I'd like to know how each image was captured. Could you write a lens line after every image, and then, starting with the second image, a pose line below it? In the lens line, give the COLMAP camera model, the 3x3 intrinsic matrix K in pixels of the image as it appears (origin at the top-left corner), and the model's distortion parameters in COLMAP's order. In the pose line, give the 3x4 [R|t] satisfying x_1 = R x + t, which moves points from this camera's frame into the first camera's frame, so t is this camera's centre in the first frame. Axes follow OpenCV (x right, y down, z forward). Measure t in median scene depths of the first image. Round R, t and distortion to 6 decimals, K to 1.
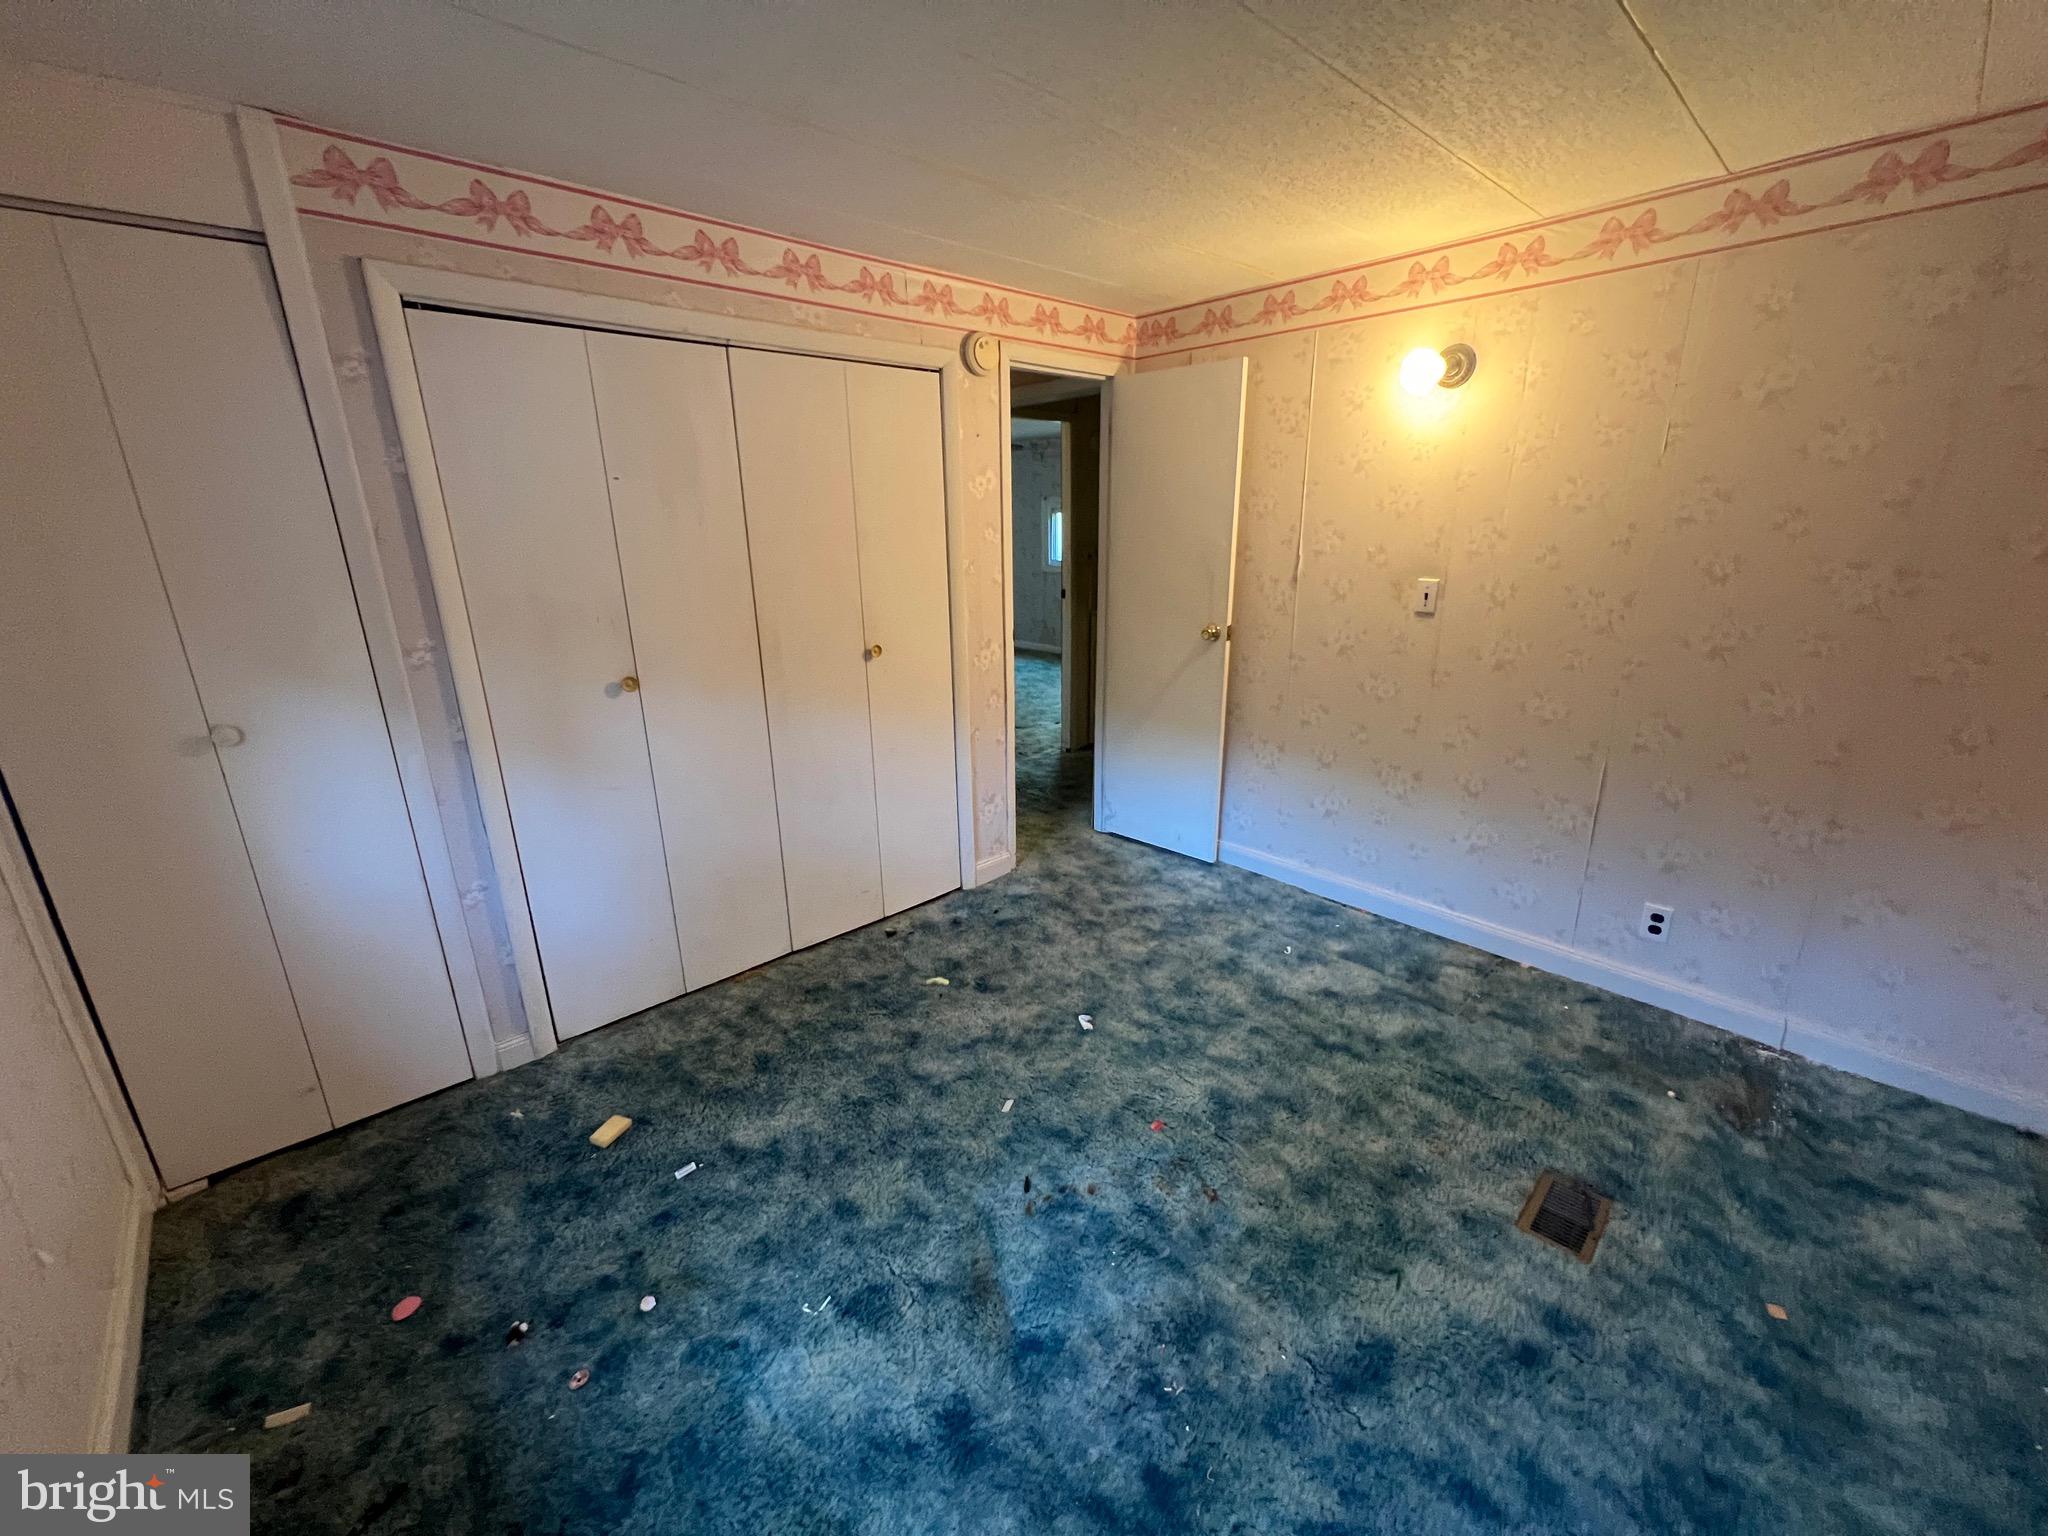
lens RADIAL K [[817.7, 0, 1017.9], [0, 817.7, 763.8], [0, 0, 1]] dist [0.000529, -0.000228]
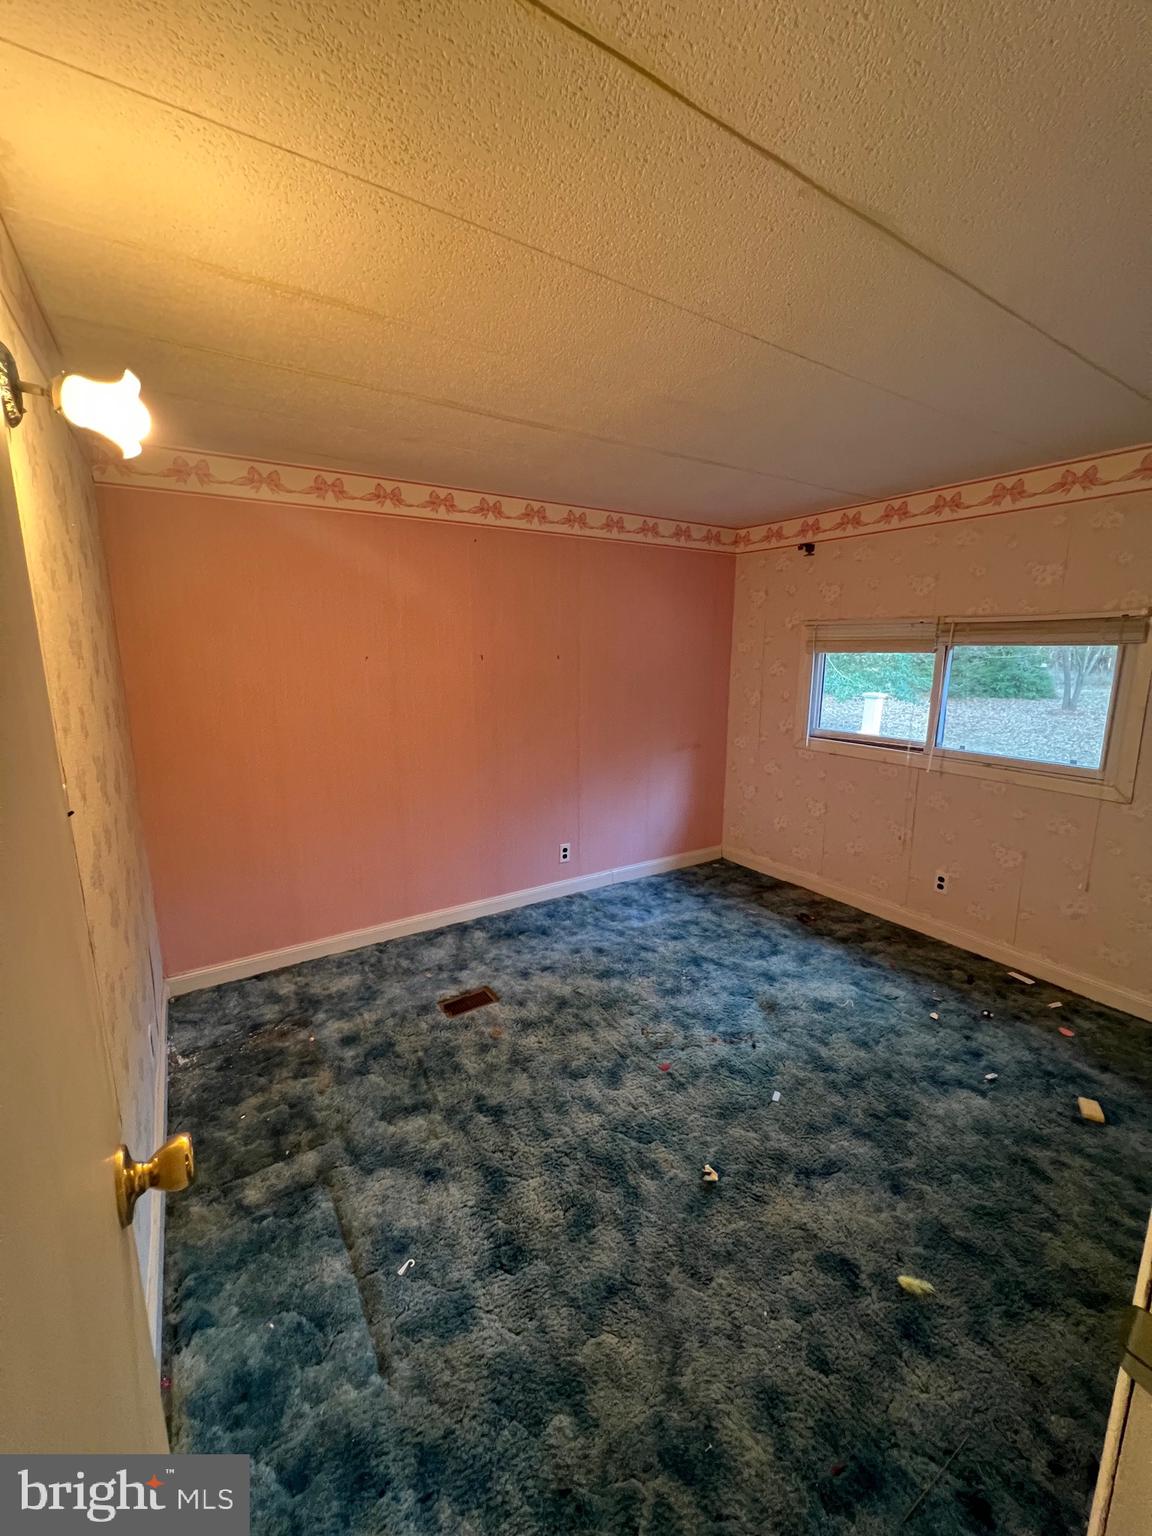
lens RADIAL K [[613.3, 0, 576.0], [0, 613.3, 768.0], [0, 0, 1]] dist [0.000529, -0.000228]
pose [[-0.984300, -0.018839, 0.175495, 0.136780], [0.065253, 0.885005, 0.460986, -0.499222], [-0.163999, 0.465200, -0.869881, 1.613973]]
